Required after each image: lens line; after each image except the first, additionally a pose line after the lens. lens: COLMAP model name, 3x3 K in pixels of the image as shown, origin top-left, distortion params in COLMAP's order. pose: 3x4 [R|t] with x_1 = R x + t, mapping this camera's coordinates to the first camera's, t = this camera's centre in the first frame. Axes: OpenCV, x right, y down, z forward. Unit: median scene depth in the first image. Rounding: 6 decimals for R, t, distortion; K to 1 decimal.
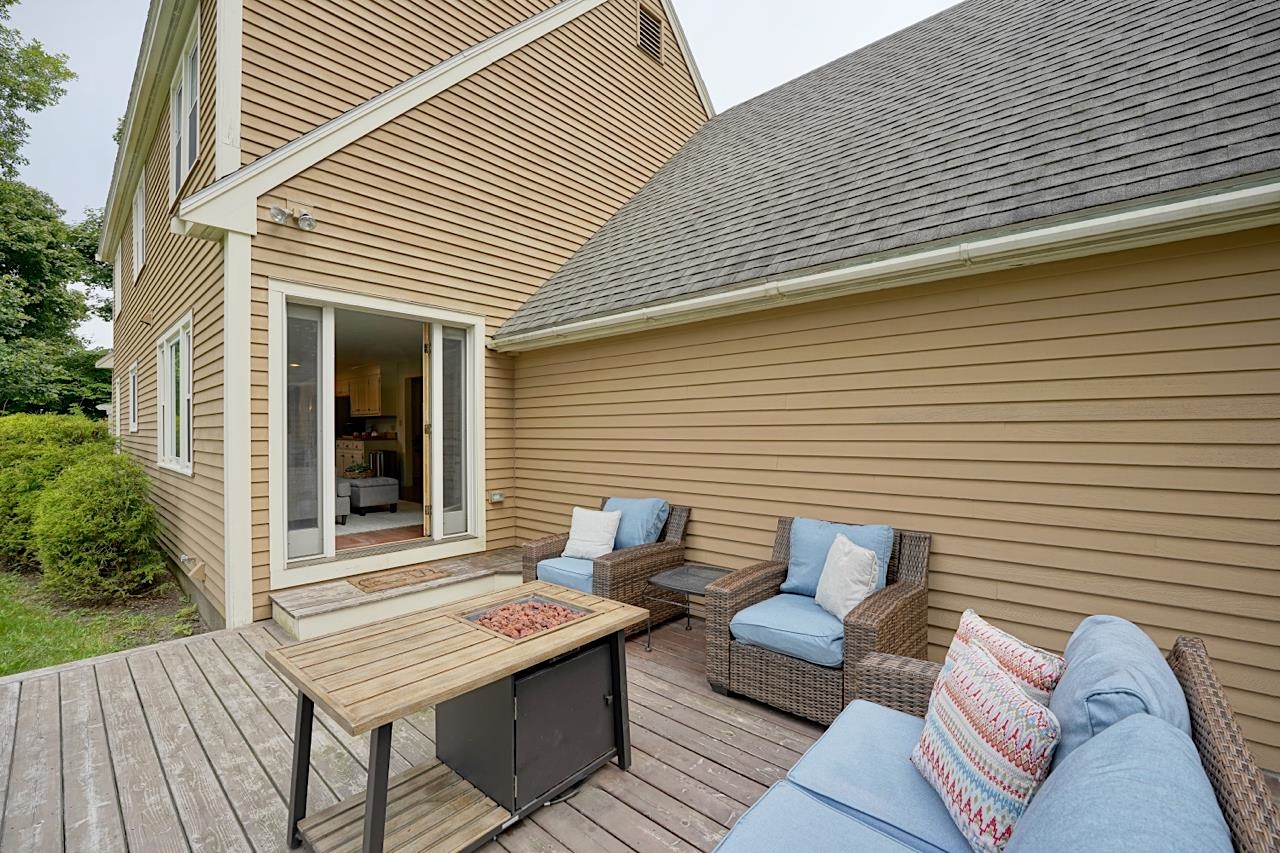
lens RADIAL K [[532.1, 0, 640.0], [0, 532.1, 426.5], [0, 0, 1]] dist [-0.016915, 0.000339]
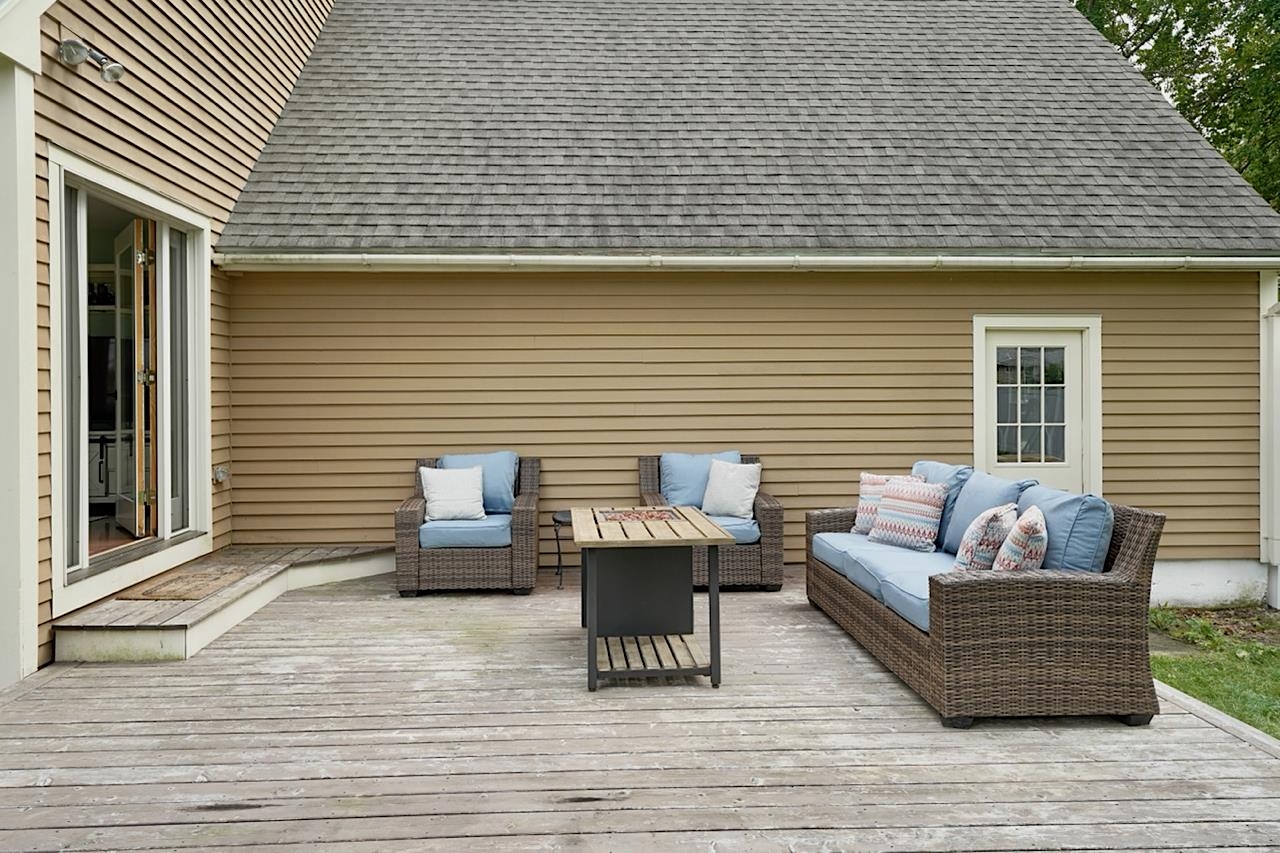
lens RADIAL K [[840.0, 0, 635.3], [0, 840.0, 386.7], [0, 0, 1]] dist [0.028370, -0.001409]
pose [[0.717375, 0.002338, 0.696683, -0.896178], [-0.002534, 0.999997, -0.000746, 0.019488], [-0.696682, -0.001230, 0.717379, -0.258194]]
